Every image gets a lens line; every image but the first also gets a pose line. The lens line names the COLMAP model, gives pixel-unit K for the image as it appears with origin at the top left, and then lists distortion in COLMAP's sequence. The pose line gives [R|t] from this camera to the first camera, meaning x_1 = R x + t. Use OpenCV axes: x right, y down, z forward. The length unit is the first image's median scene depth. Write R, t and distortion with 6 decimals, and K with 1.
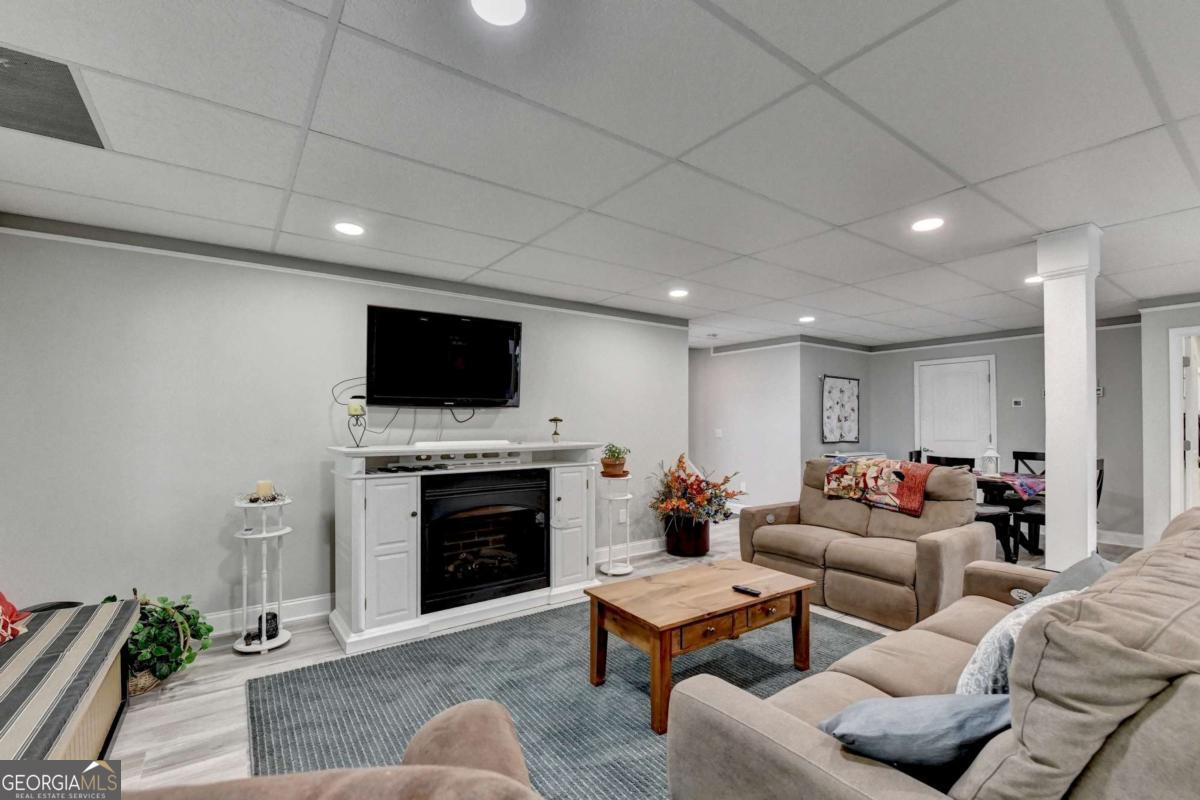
lens RADIAL K [[461.0, 0, 602.3], [0, 461.0, 419.0], [0, 0, 1]] dist [-0.015604, -0.000103]
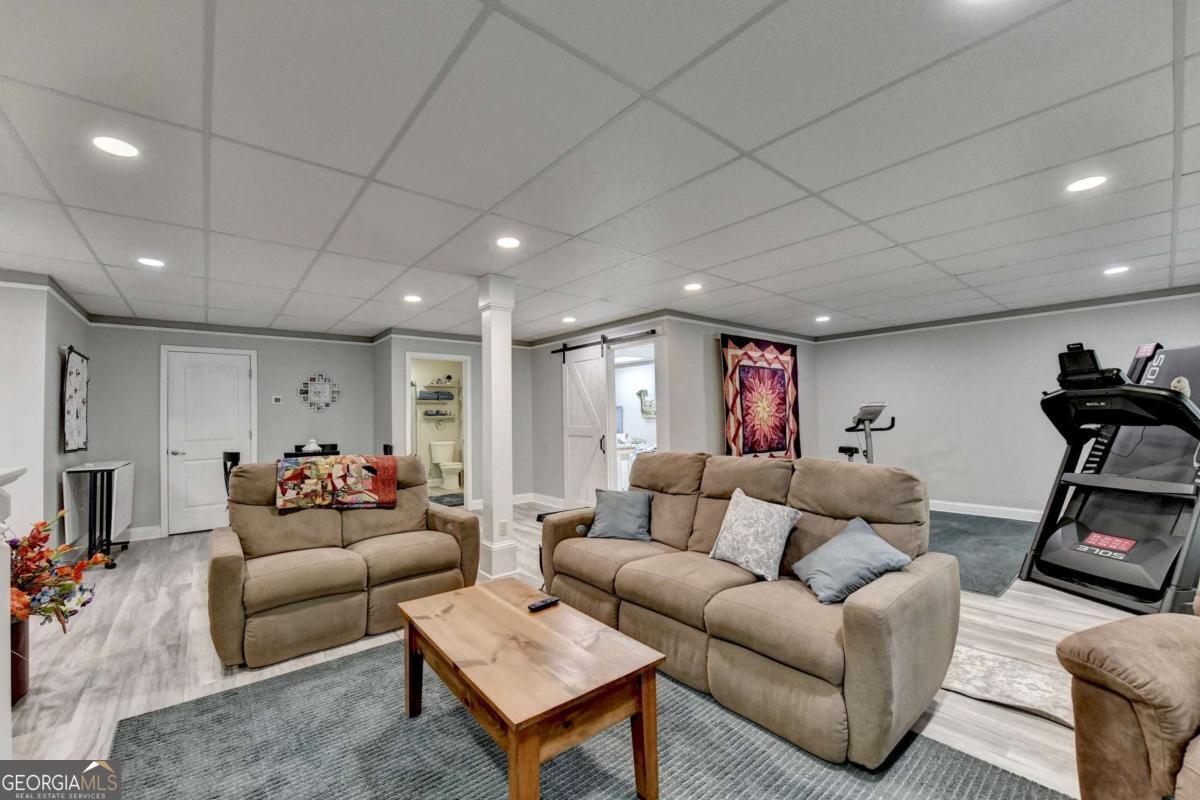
lens RADIAL K [[480.1, 0, 588.9], [0, 480.1, 403.0], [0, 0, 1]] dist [-0.017519, -0.000657]
pose [[-0.004177, 0.026868, 0.999630, -0.335939], [0.008505, 0.999604, -0.026832, 0.014347], [-0.999955, 0.008390, -0.004404, 0.527791]]
